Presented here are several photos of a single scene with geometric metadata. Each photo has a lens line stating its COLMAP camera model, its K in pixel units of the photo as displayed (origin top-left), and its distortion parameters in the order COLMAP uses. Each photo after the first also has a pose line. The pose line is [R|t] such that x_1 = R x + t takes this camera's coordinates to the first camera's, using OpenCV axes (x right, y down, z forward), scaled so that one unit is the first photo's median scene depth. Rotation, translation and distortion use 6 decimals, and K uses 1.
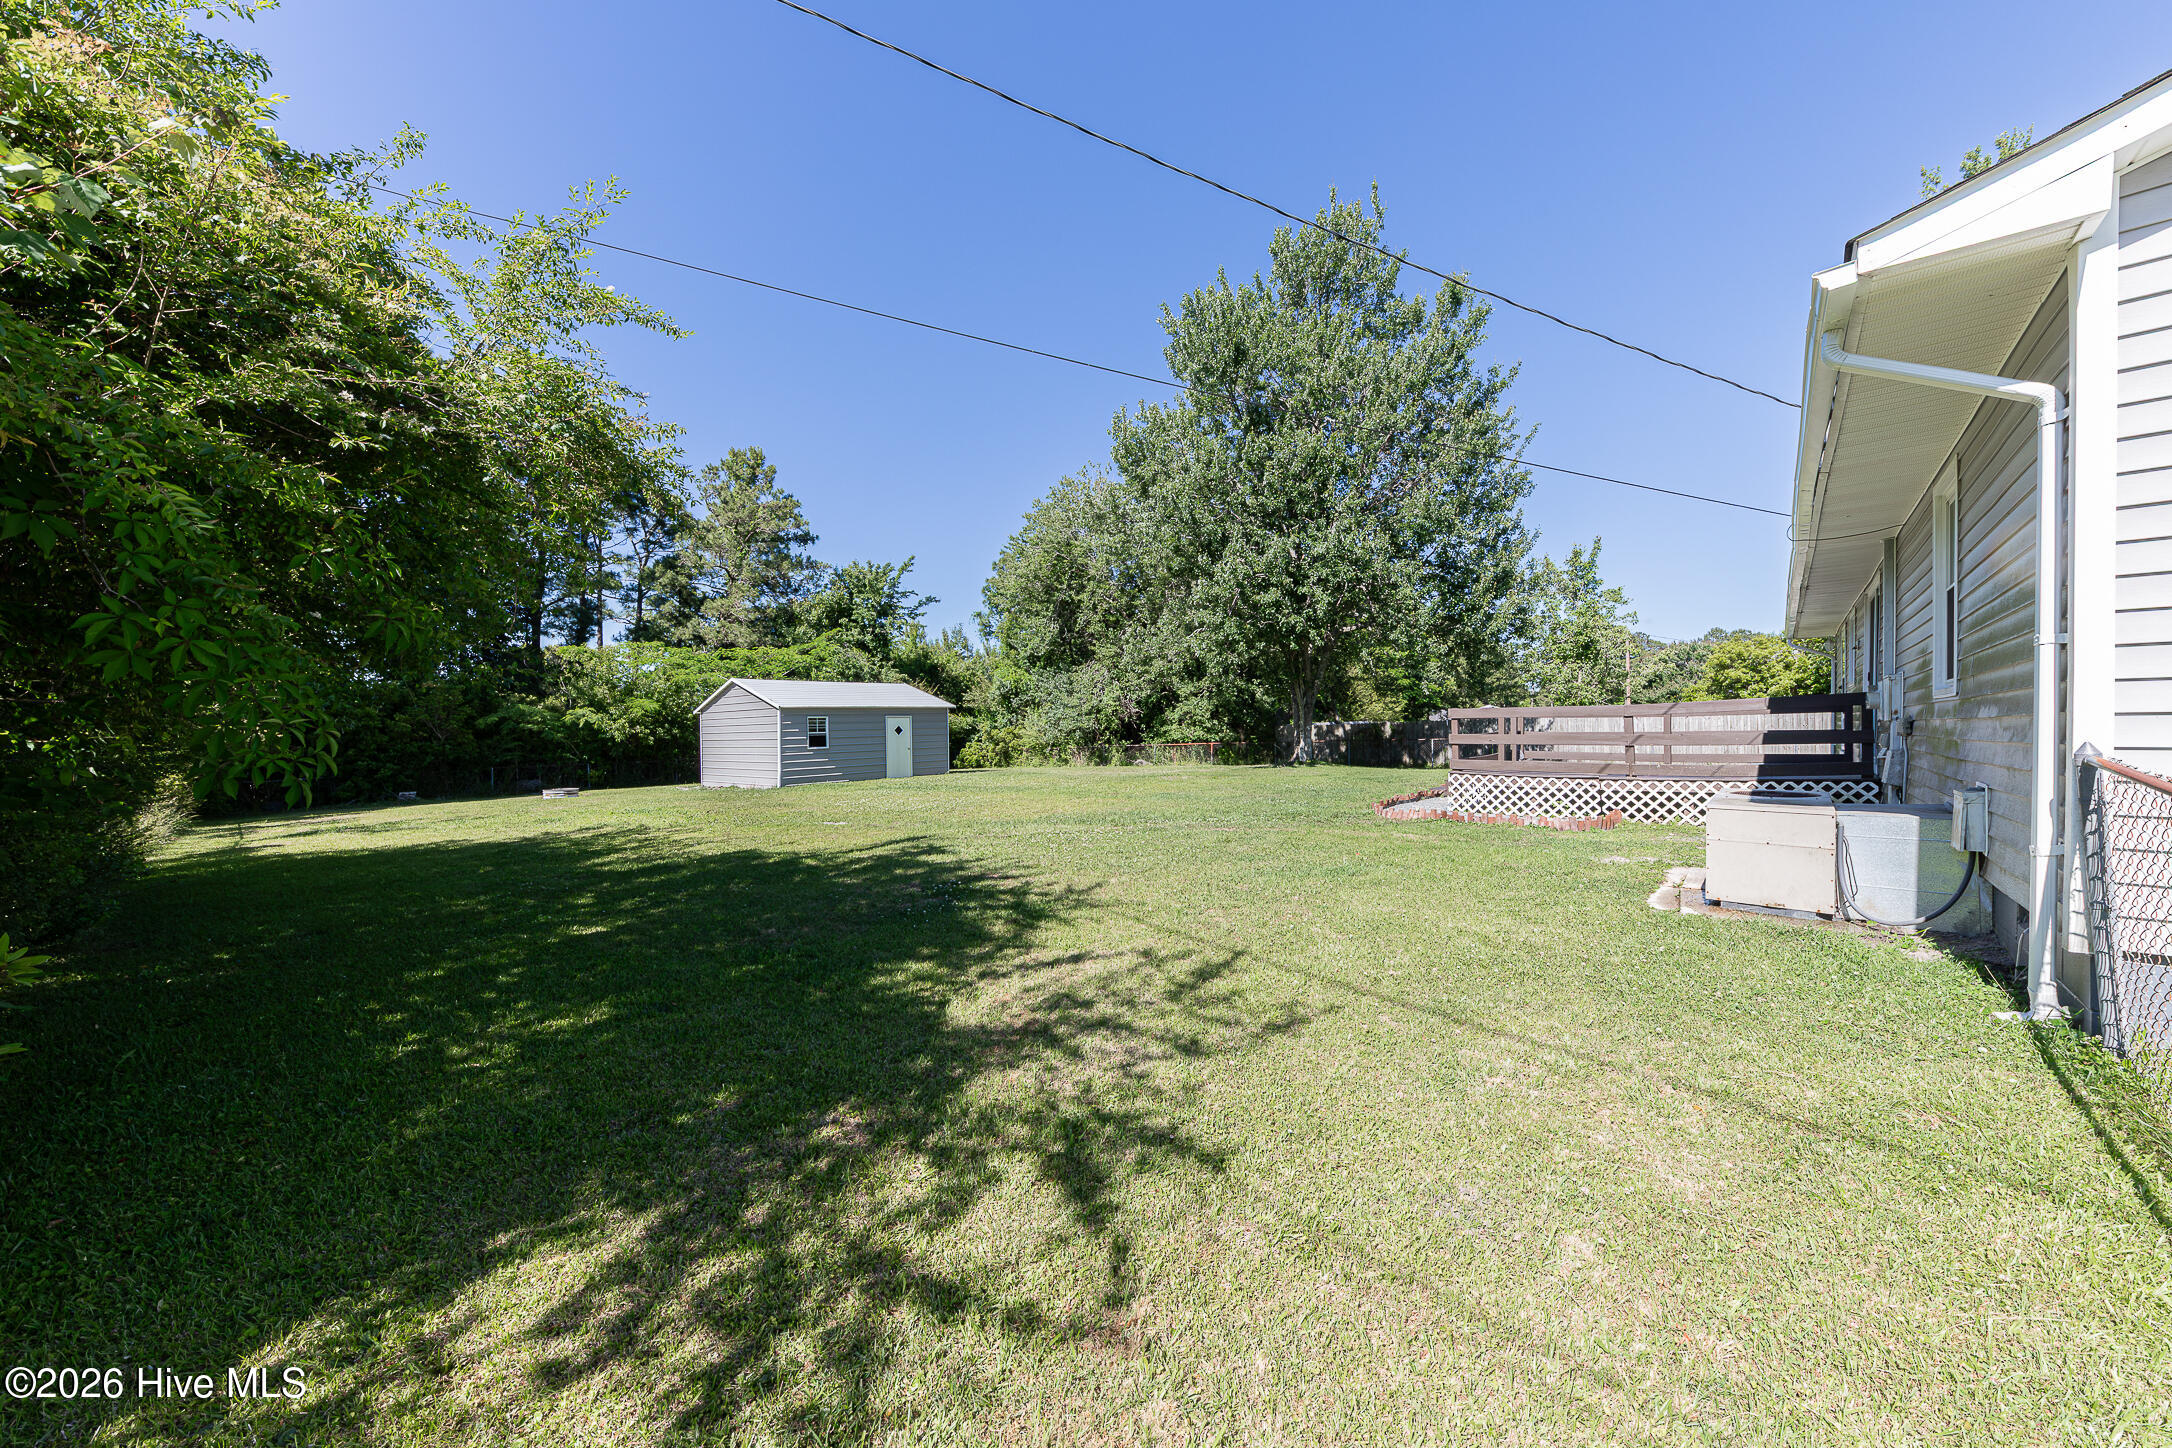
lens RADIAL K [[753.8, 0, 1086.0], [0, 753.8, 724.0], [0, 0, 1]] dist [0.056508, 0.000008]
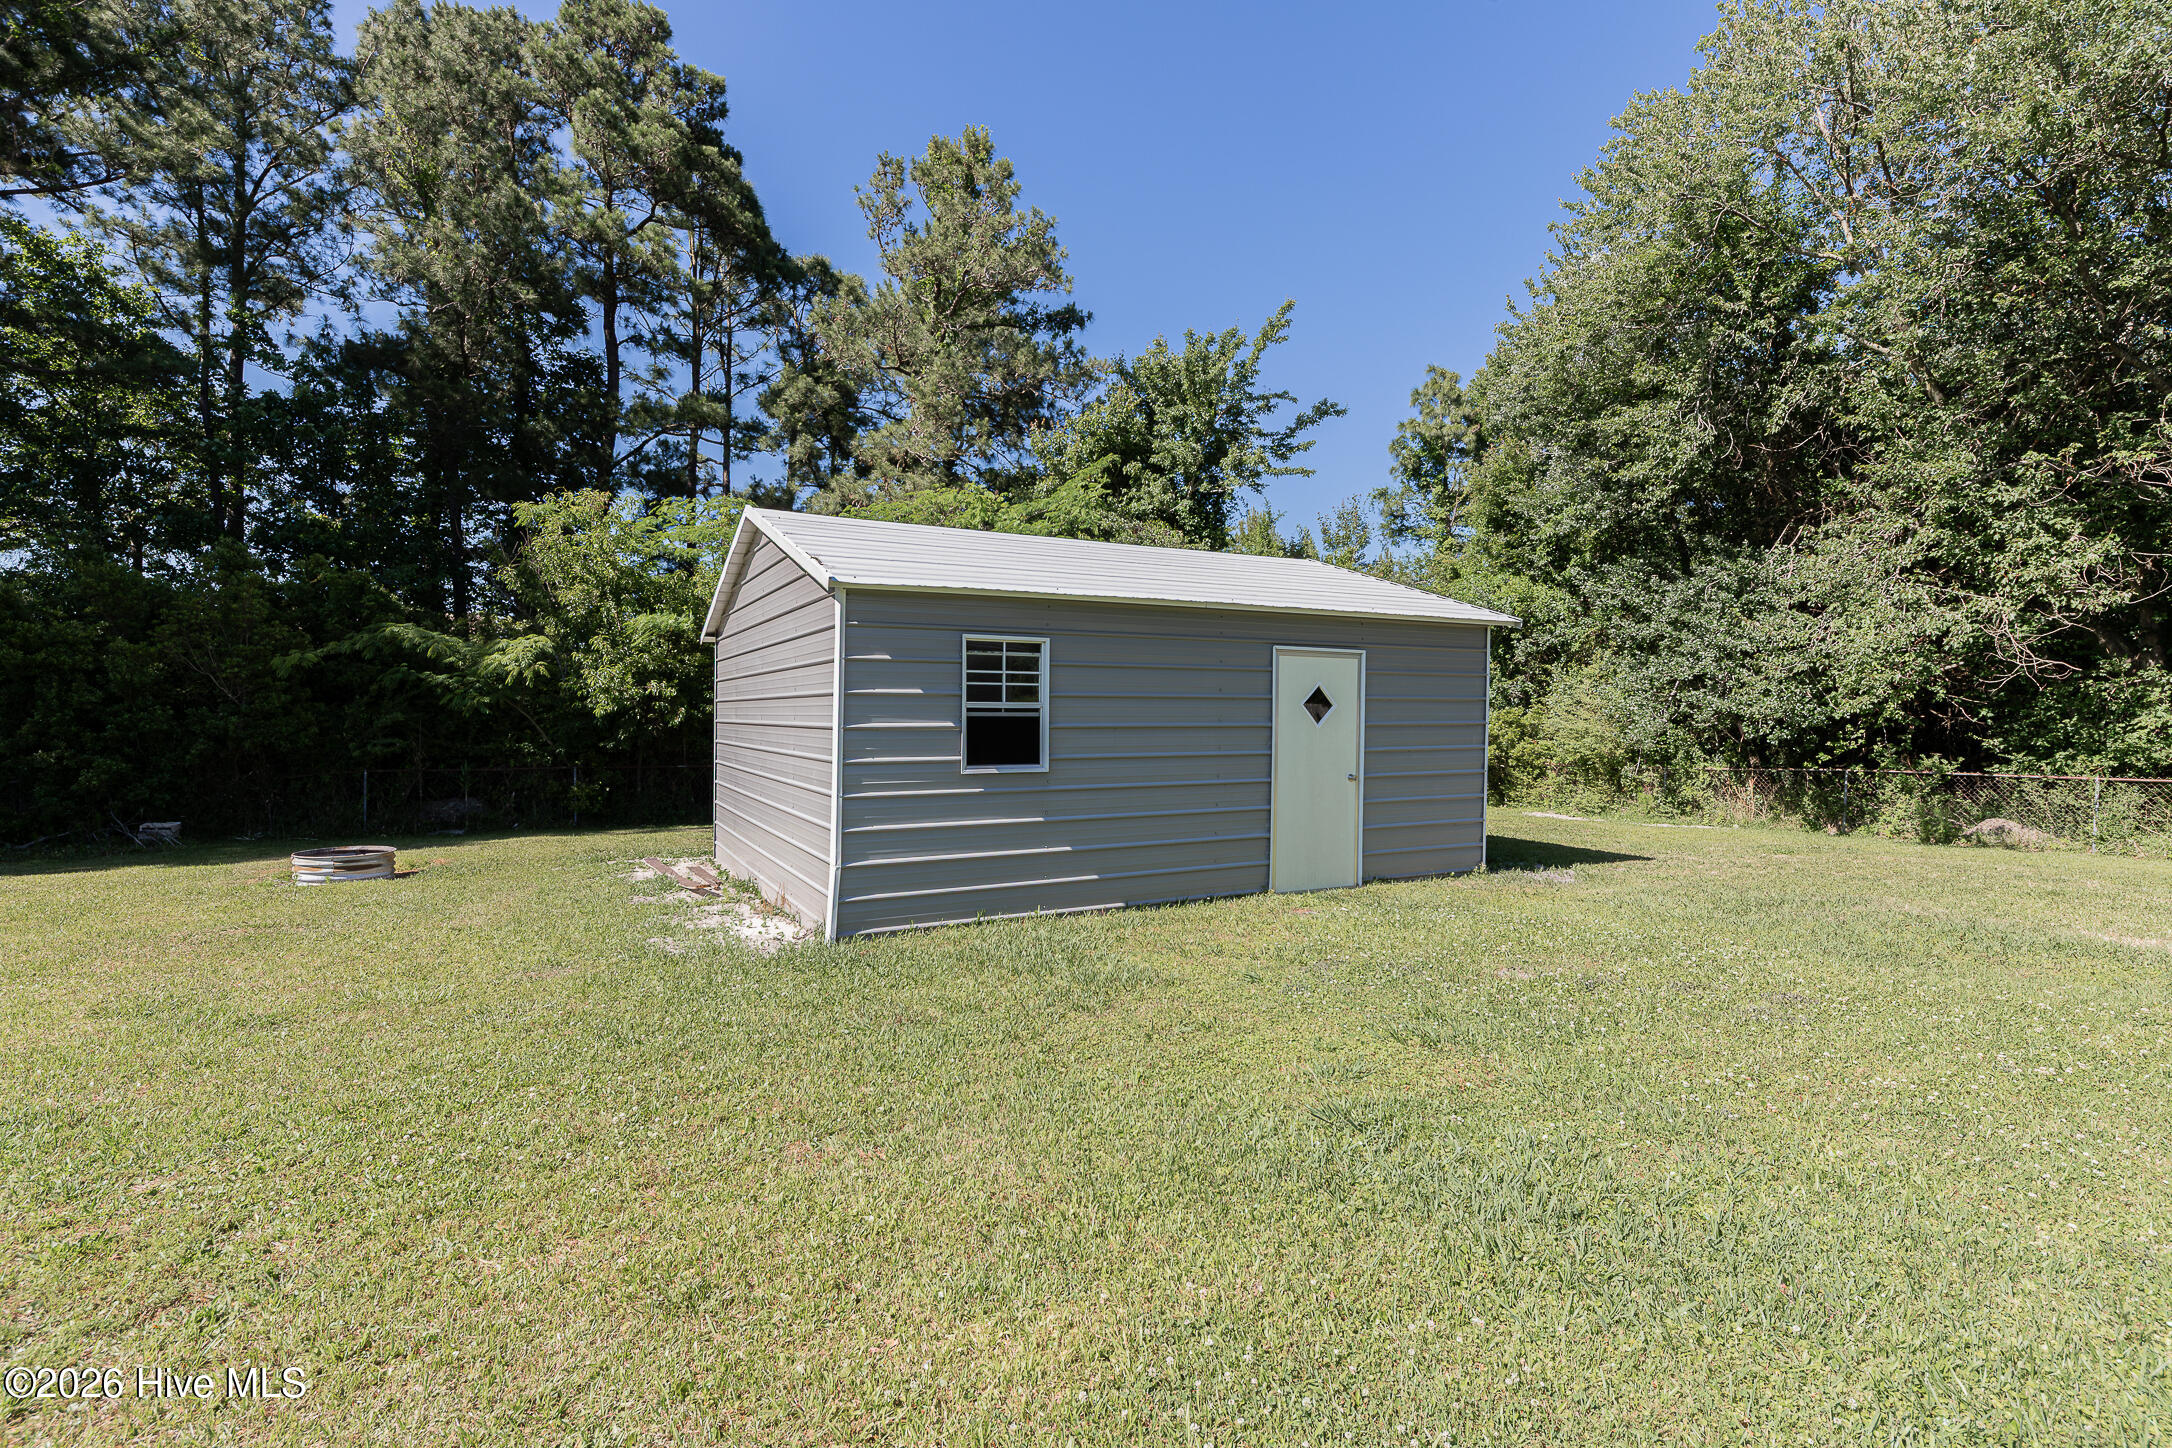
lens RADIAL K [[995.2, 0, 1086.0], [0, 995.2, 724.0], [0, 0, 1]] dist [0.017609, 0.000145]
pose [[0.936170, 0.028989, -0.350351, -0.132178], [-0.023345, 0.999521, 0.020325, 0.006311], [0.350772, -0.010849, 0.936398, 0.429558]]
